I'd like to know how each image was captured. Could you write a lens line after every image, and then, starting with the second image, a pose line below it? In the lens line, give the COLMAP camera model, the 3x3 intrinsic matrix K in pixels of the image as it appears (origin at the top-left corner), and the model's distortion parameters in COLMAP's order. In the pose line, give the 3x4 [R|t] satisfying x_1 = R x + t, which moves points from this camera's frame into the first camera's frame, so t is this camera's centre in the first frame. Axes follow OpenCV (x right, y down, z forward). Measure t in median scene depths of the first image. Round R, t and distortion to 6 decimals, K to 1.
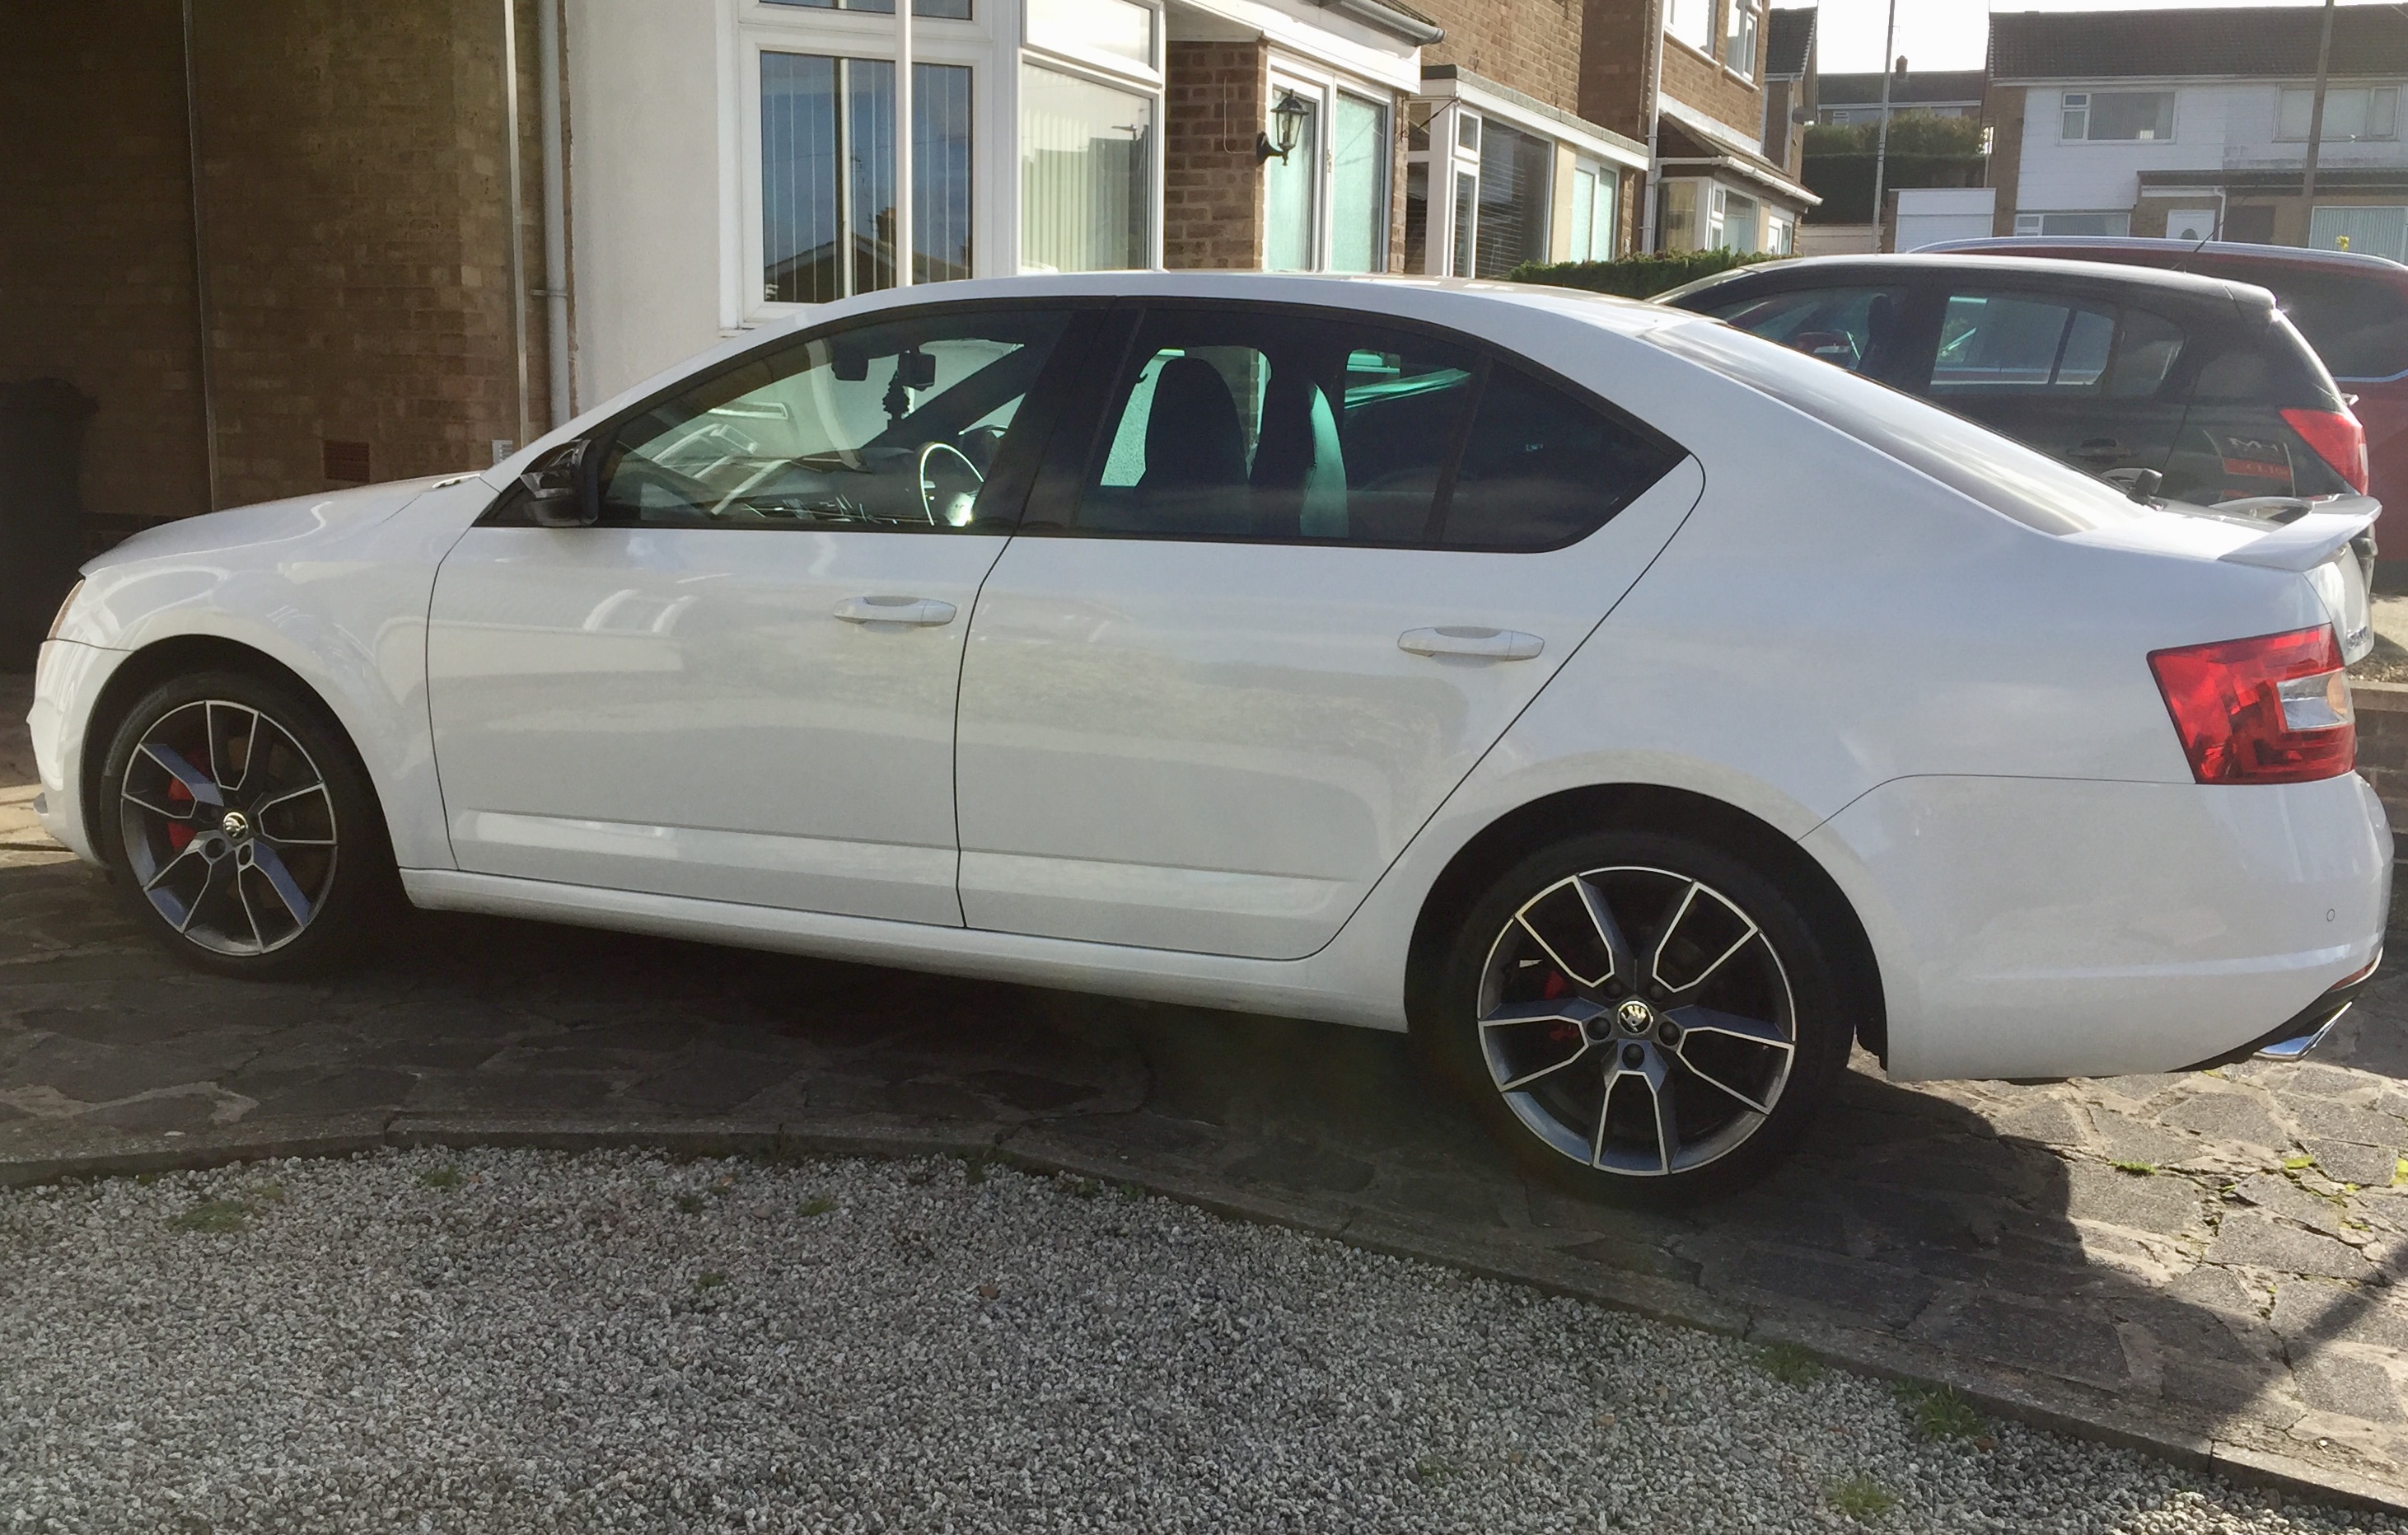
lens RADIAL K [[2247.5, 0, 1202.5], [0, 2247.5, 767.7], [0, 0, 1]] dist [0.023462, 0.000000]
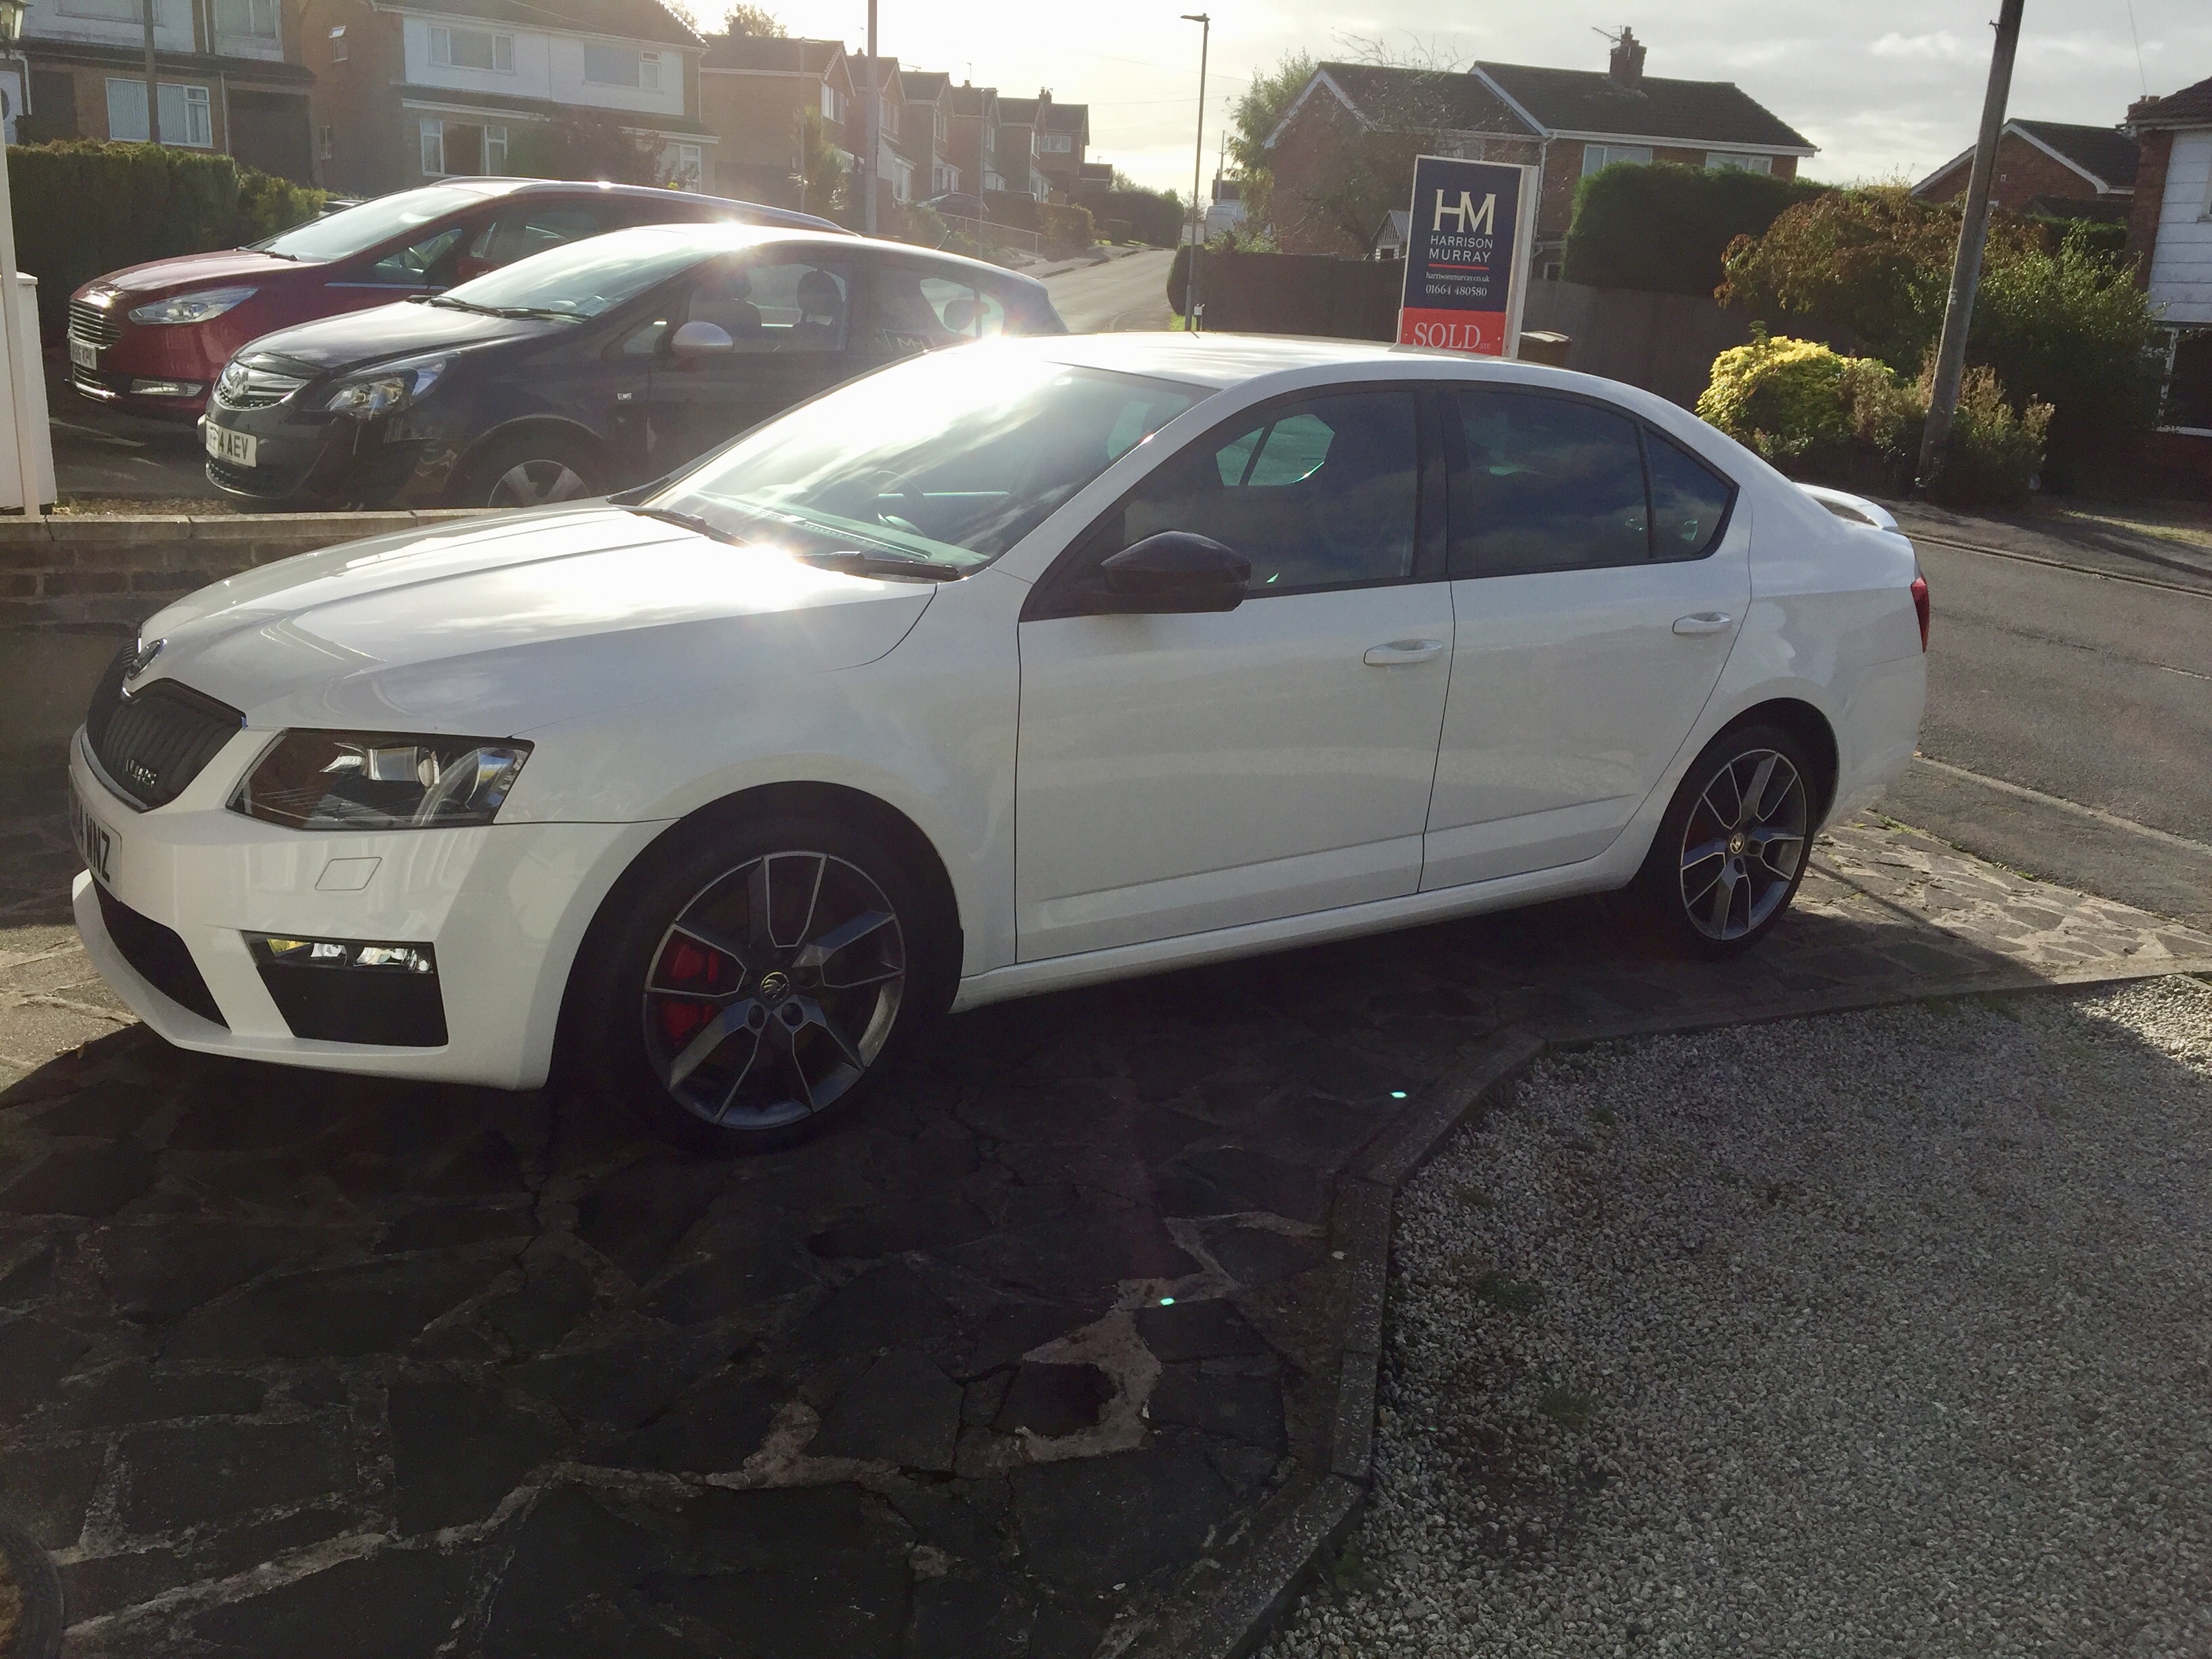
lens RADIAL K [[1871.4, 0, 1105.4], [0, 1871.4, 829.4], [0, 0, 1]] dist [-0.075339, -0.007890]
pose [[0.613424, -0.215134, 0.759887, -1.003456], [0.098641, 0.975519, 0.196553, -0.186820], [-0.783569, -0.045614, 0.619628, 0.497825]]
